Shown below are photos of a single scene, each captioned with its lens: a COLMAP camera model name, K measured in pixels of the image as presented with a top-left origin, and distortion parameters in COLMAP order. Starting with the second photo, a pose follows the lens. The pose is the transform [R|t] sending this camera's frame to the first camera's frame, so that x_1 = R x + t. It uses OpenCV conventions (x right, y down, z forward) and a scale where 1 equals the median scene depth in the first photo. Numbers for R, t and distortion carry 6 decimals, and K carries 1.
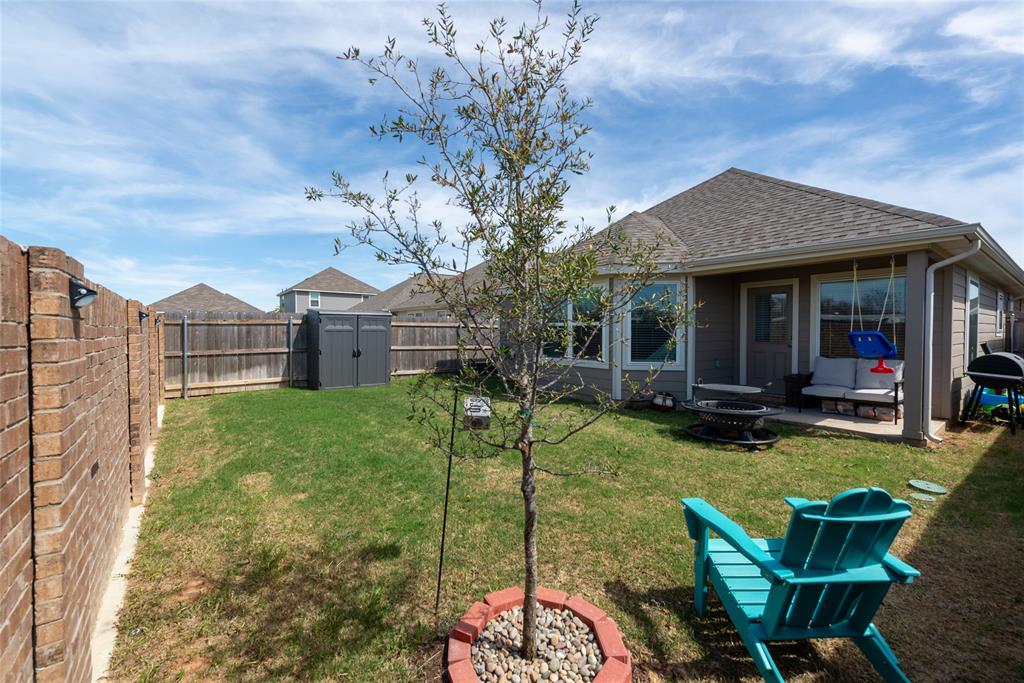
lens RADIAL K [[416.2, 0, 513.8], [0, 416.2, 335.0], [0, 0, 1]] dist [0.002166, -0.000036]
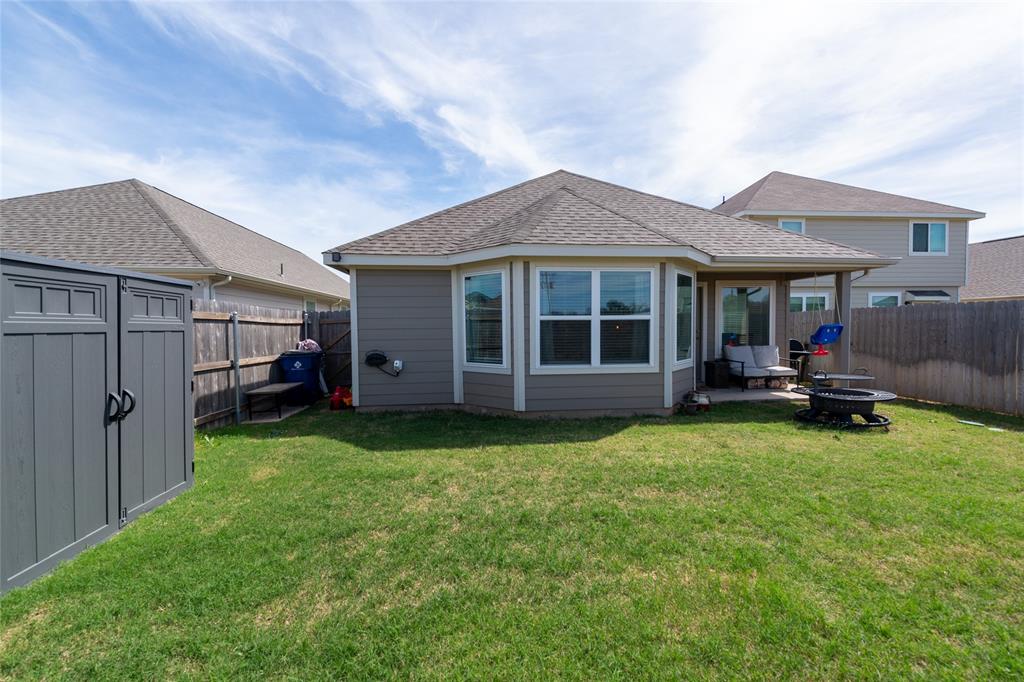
lens RADIAL K [[414.2, 0, 512.0], [0, 414.2, 341.0], [0, 0, 1]] dist [0.013763, -0.004974]
pose [[0.534118, -0.033274, 0.844755, -0.050941], [0.015117, 0.999441, 0.029809, -0.000773], [-0.845275, -0.003151, 0.534323, 0.065788]]
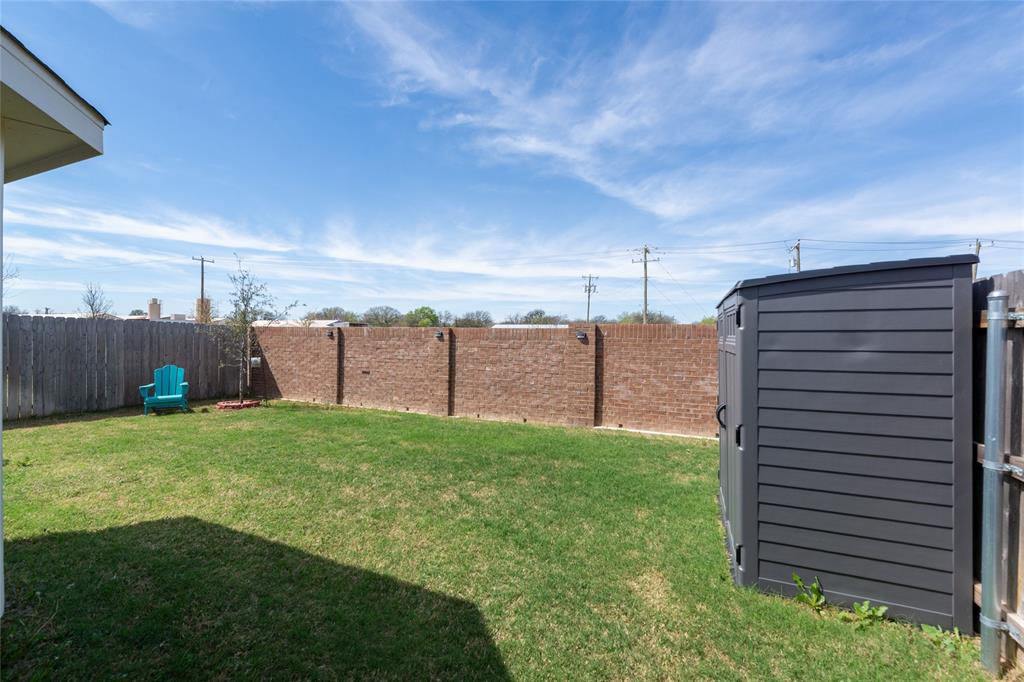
lens RADIAL K [[414.2, 0, 512.0], [0, 414.2, 341.0], [0, 0, 1]] dist [0.013763, -0.004974]
pose [[-0.871199, -0.006688, -0.490884, -0.006946], [-0.010410, 0.999934, 0.004851, -0.001447], [0.490819, 0.009337, -0.871212, 0.129530]]
